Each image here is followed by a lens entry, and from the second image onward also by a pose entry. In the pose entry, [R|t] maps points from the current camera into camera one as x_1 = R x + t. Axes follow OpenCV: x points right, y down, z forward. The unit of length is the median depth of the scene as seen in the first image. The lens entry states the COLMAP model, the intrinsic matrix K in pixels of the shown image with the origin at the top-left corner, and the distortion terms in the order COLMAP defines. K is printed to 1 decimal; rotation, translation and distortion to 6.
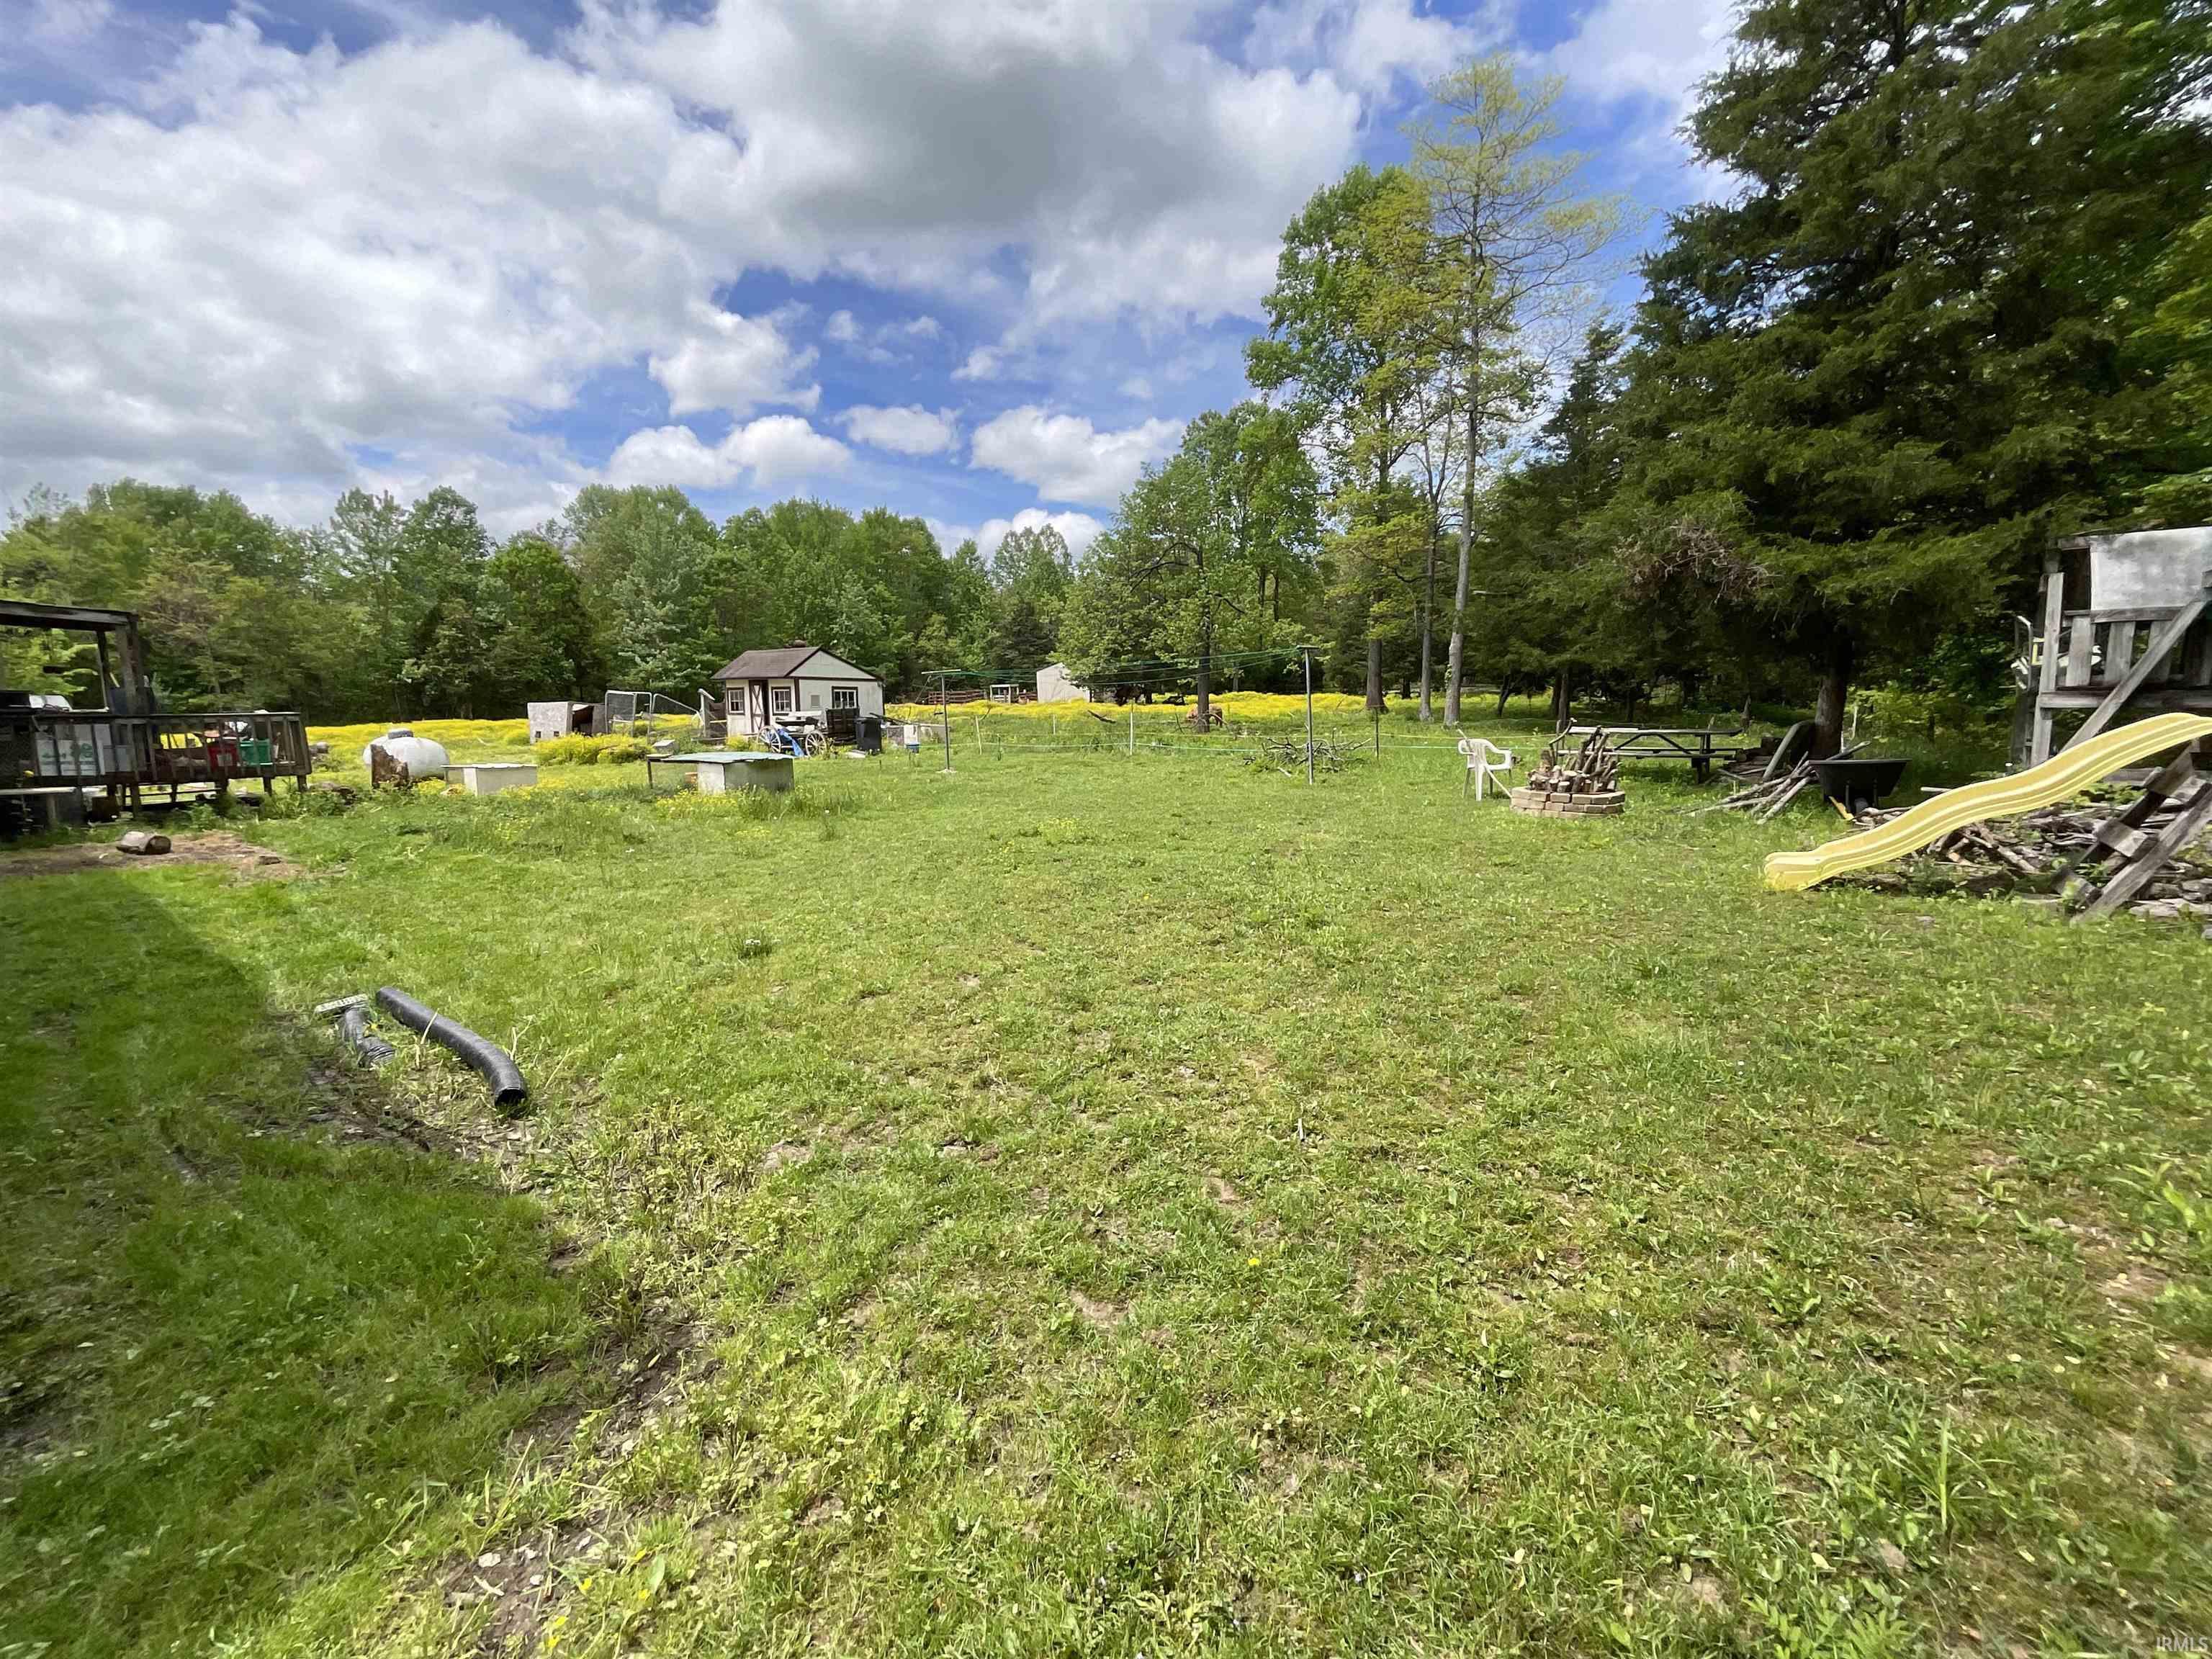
lens RADIAL K [[897.5, 0, 1112.9], [0, 897.5, 831.5], [0, 0, 1]] dist [0.009301, -0.002557]
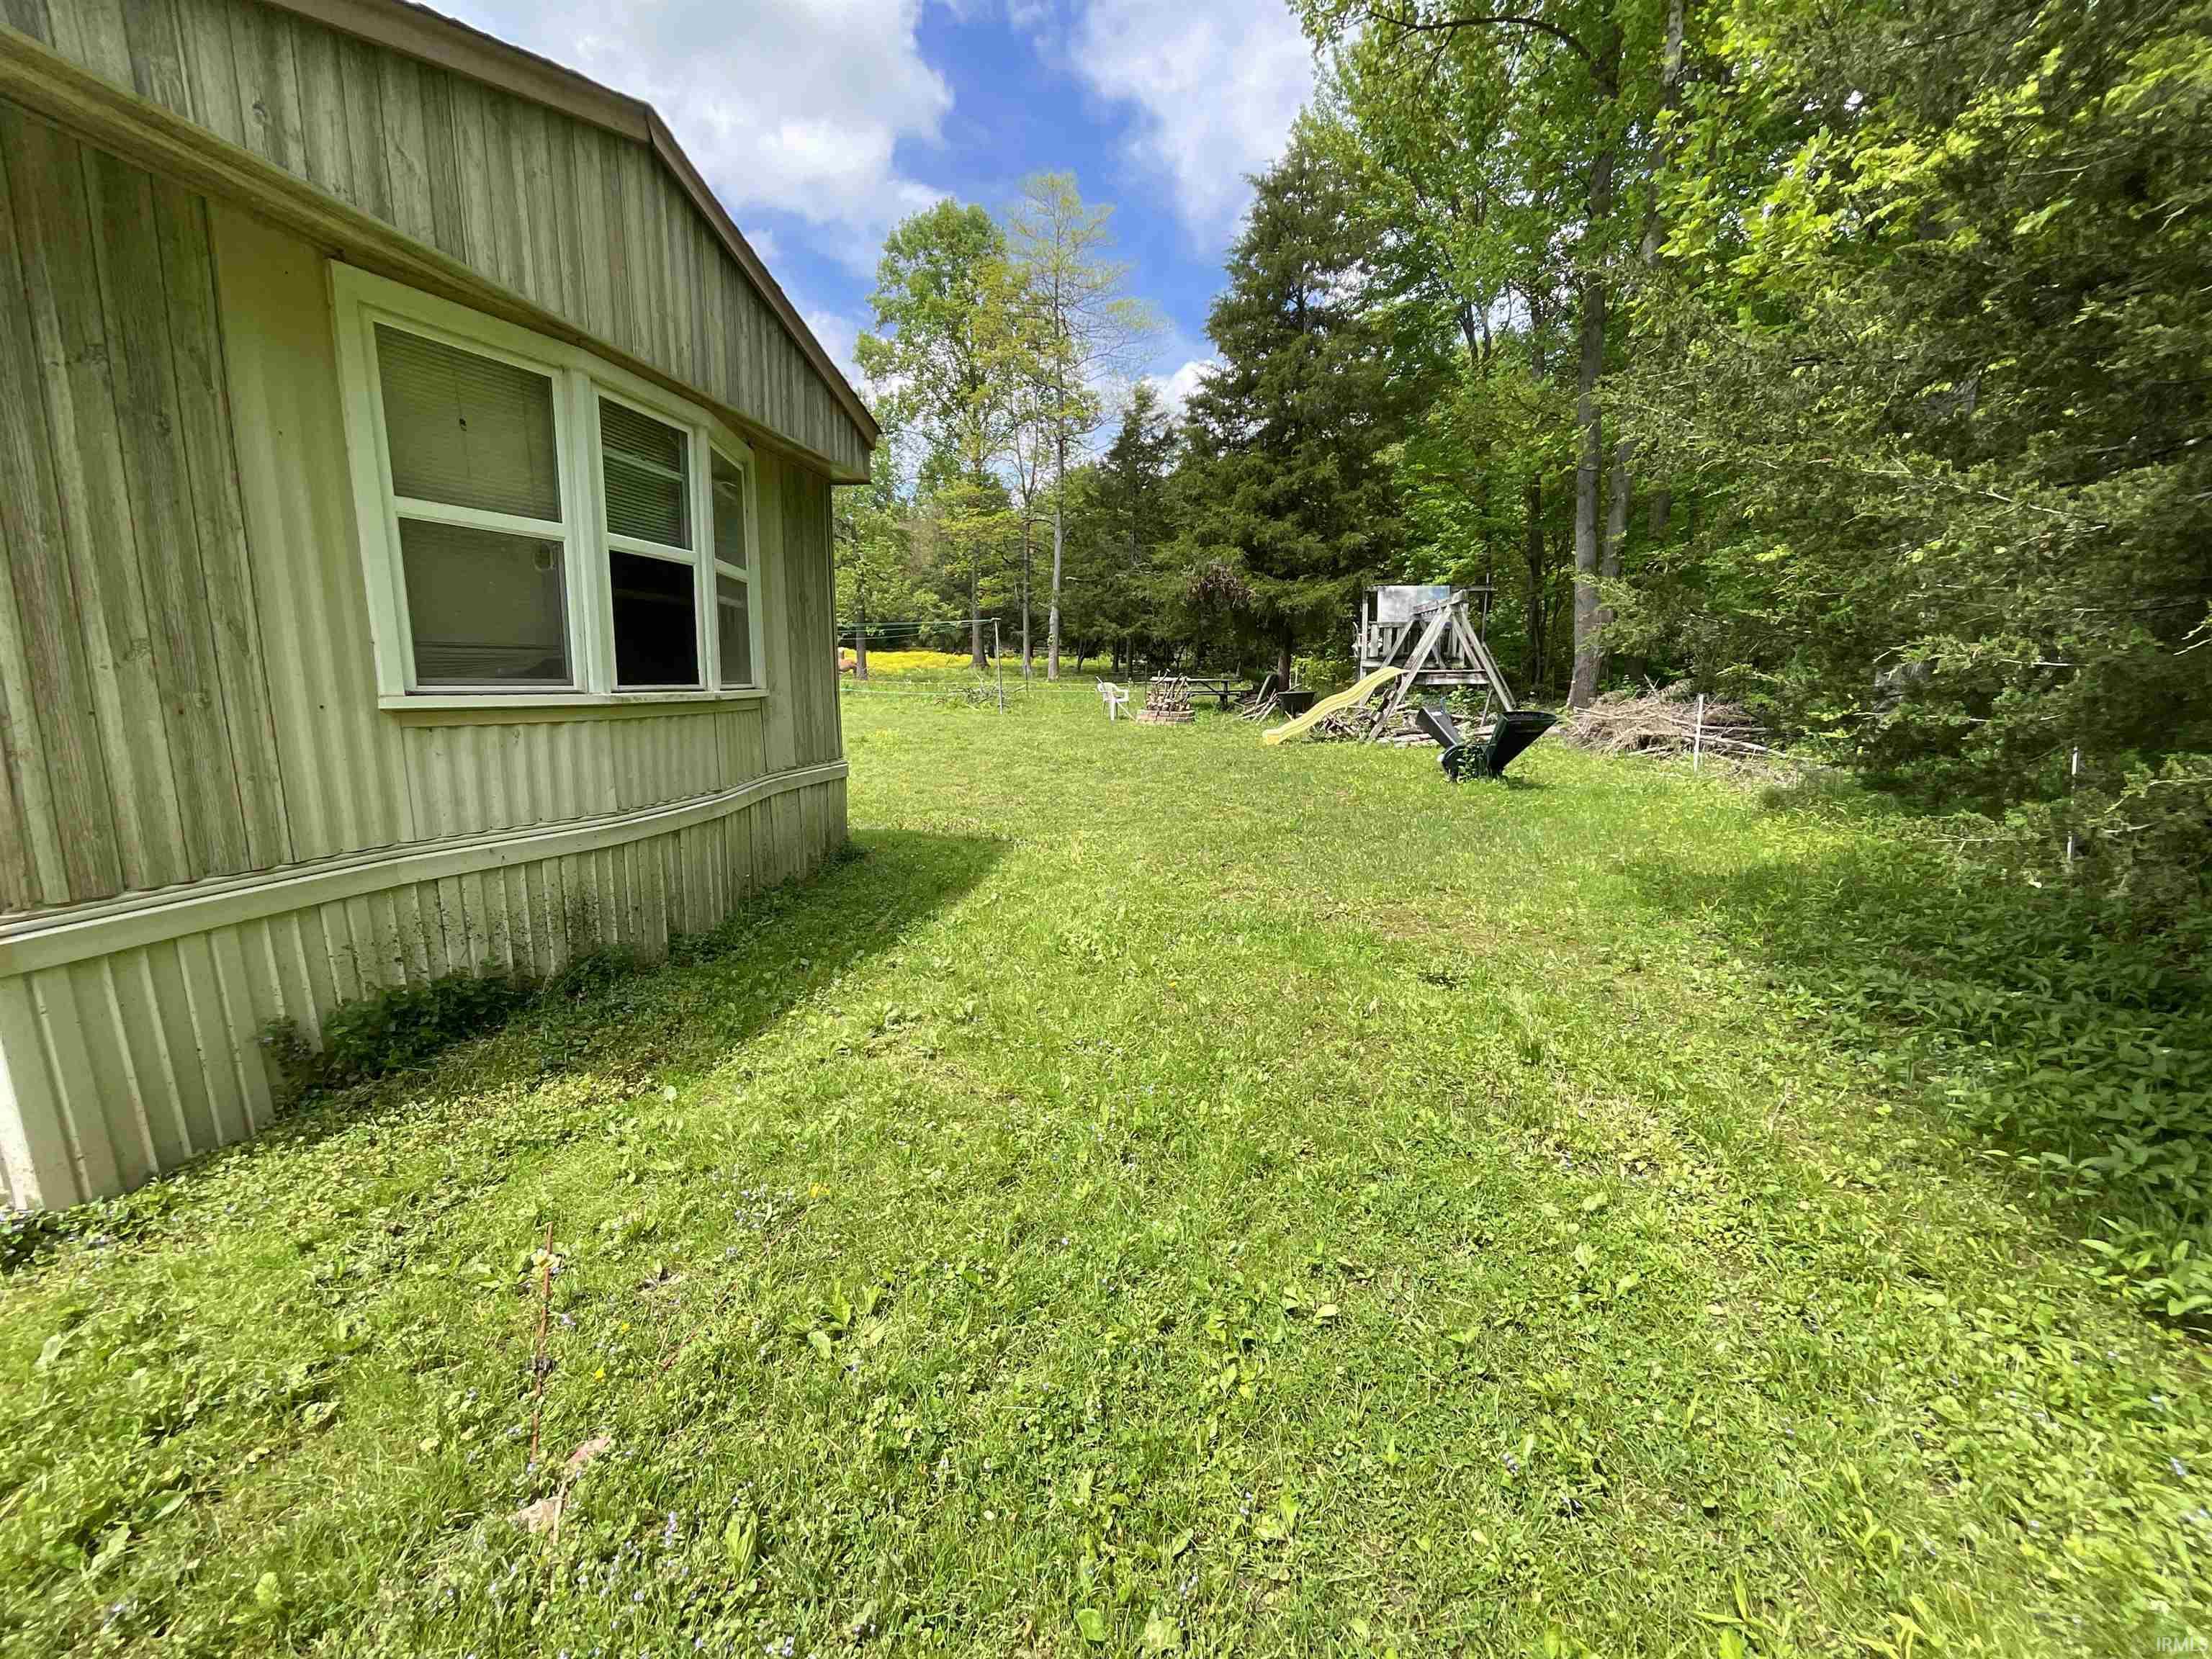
lens RADIAL K [[897.5, 0, 1102.8], [0, 897.5, 833.7], [0, 0, 1]] dist [0.009301, -0.002557]
pose [[0.891207, -0.066690, 0.448667, -0.363669], [0.046291, 0.997340, 0.056295, 0.079887], [-0.451228, -0.029401, 0.891924, -0.459075]]
